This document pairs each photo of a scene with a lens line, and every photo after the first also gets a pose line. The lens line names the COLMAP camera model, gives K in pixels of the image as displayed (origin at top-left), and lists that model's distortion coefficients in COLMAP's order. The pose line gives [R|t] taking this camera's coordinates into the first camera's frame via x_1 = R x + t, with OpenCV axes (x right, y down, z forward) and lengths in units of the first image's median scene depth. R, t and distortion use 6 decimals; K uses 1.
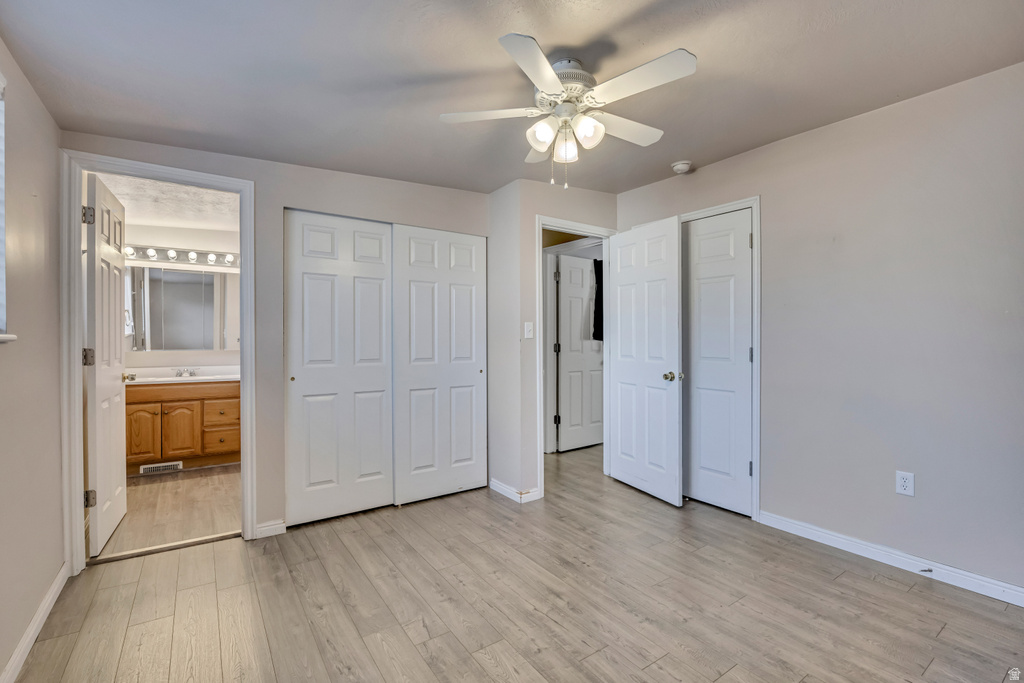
lens RADIAL K [[459.8, 0, 511.2], [0, 459.8, 341.0], [0, 0, 1]] dist [-0.002797, 0.000108]
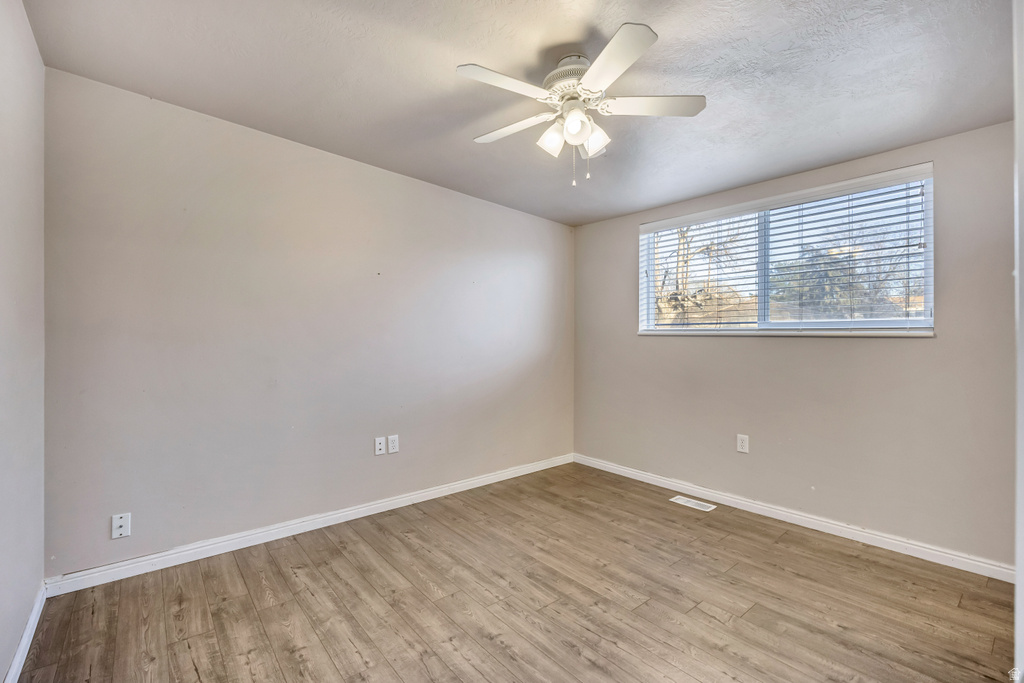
lens RADIAL K [[459.8, 0, 511.9], [0, 459.8, 339.2], [0, 0, 1]] dist [-0.002797, 0.000108]
pose [[-0.996119, -0.000026, -0.088013, 0.315723], [-0.000912, 0.999949, 0.010018, -0.004440], [0.088008, 0.010059, -0.996069, 1.794251]]
